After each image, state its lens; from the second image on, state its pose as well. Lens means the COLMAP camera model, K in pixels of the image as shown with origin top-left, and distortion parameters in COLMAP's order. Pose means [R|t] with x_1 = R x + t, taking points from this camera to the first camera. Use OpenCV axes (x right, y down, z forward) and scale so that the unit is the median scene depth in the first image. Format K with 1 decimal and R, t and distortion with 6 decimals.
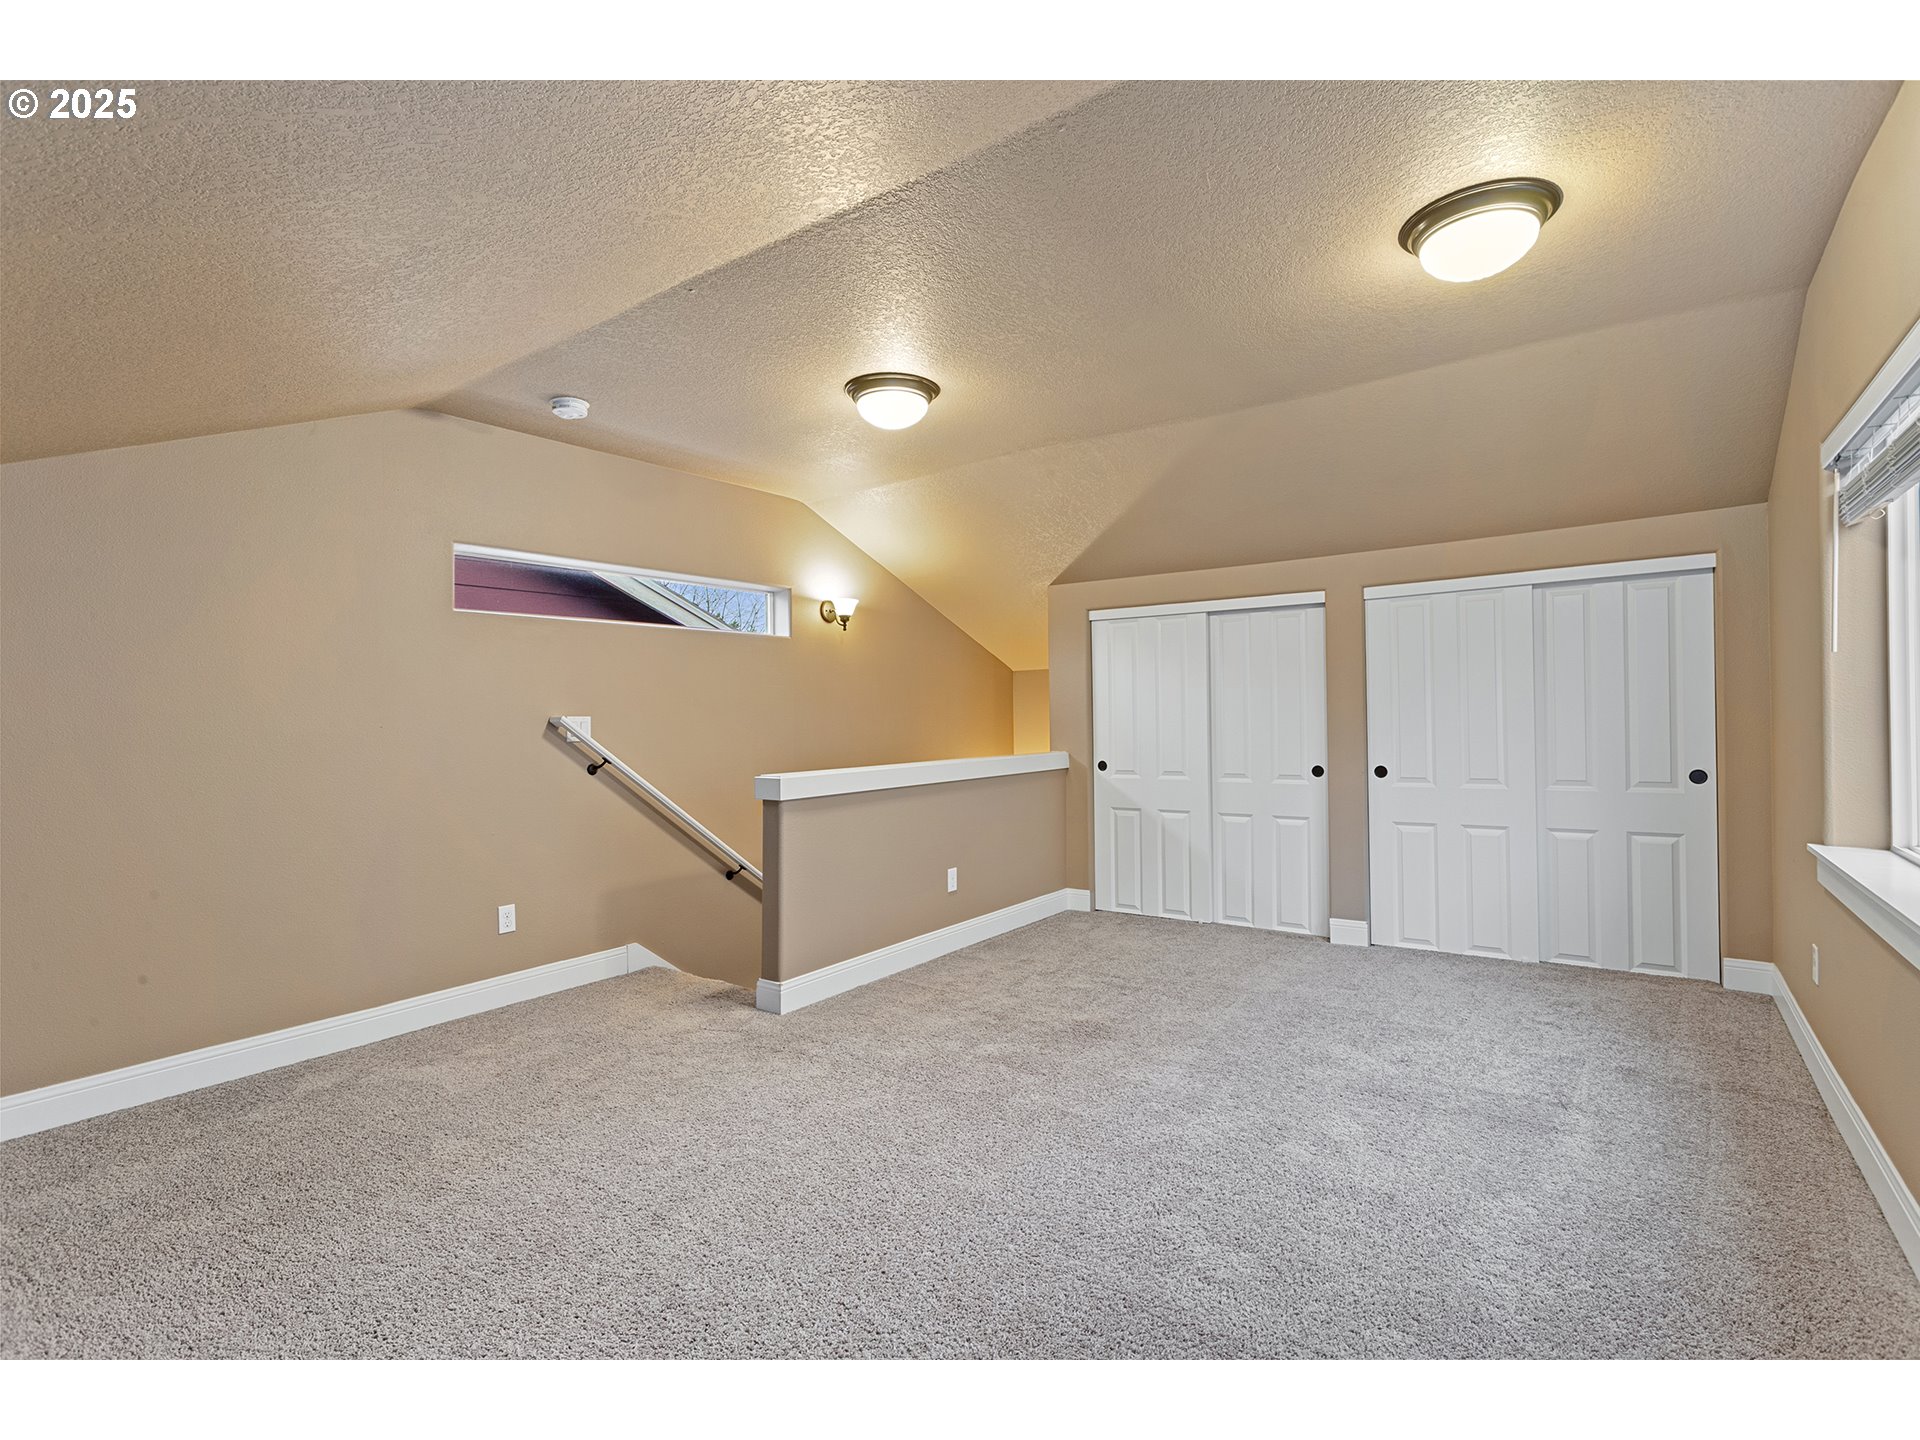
lens RADIAL K [[884.9, 0, 959.3], [0, 884.9, 709.9], [0, 0, 1]] dist [0.004818, 0.001431]
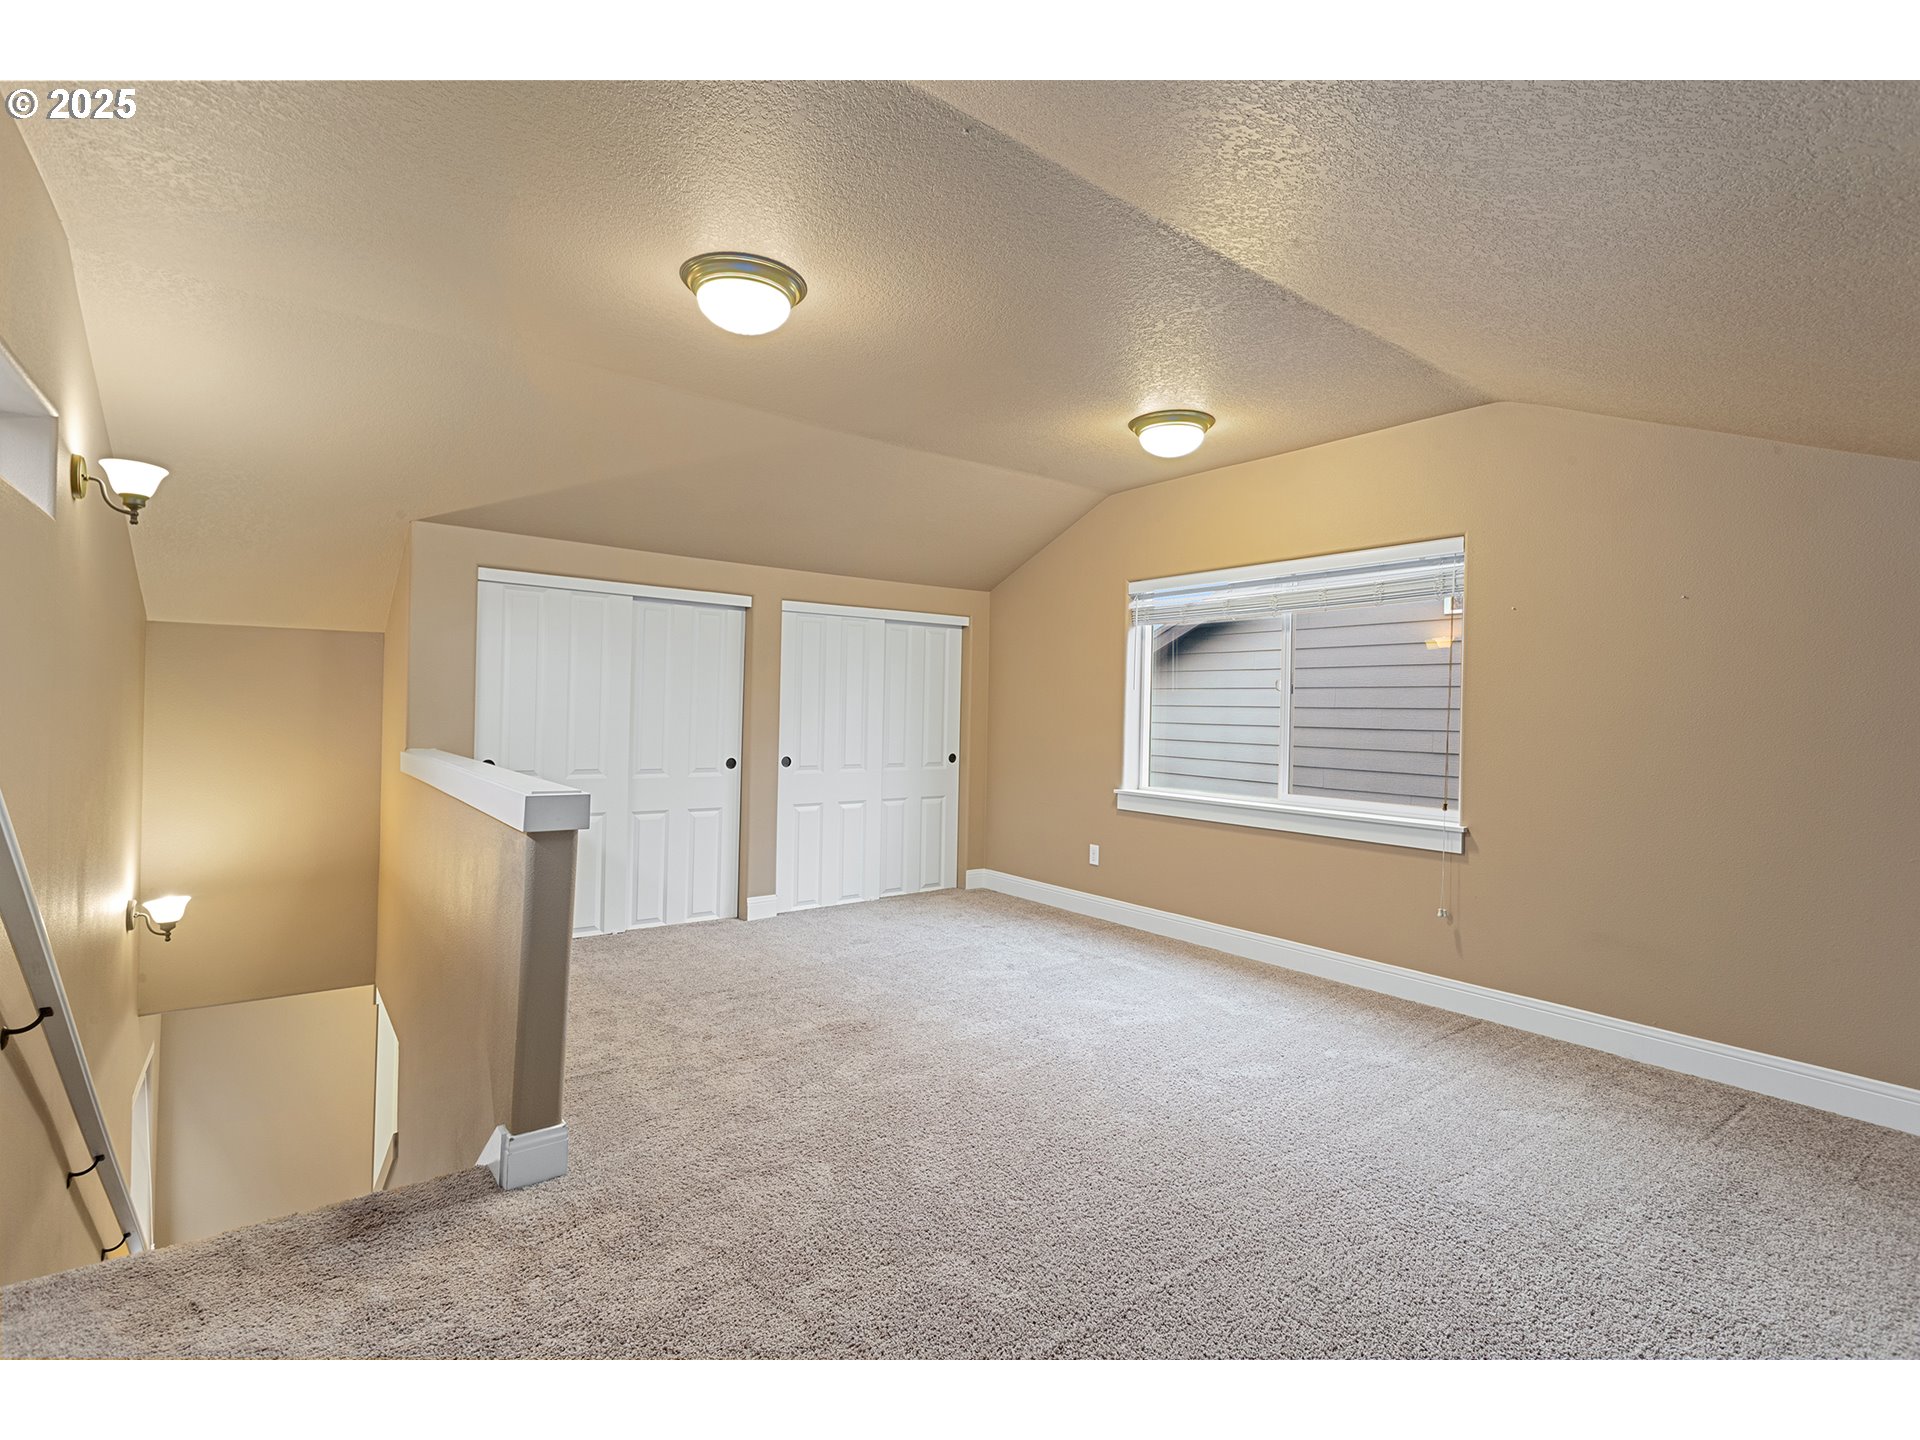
lens RADIAL K [[914.5, 0, 951.4], [0, 914.5, 708.5], [0, 0, 1]] dist [0.001115, 0.000245]
pose [[0.300001, 0.027672, 0.953538, -0.591399], [-0.036441, 0.999182, -0.017532, 0.013444], [-0.953243, -0.029488, 0.300764, 0.438327]]
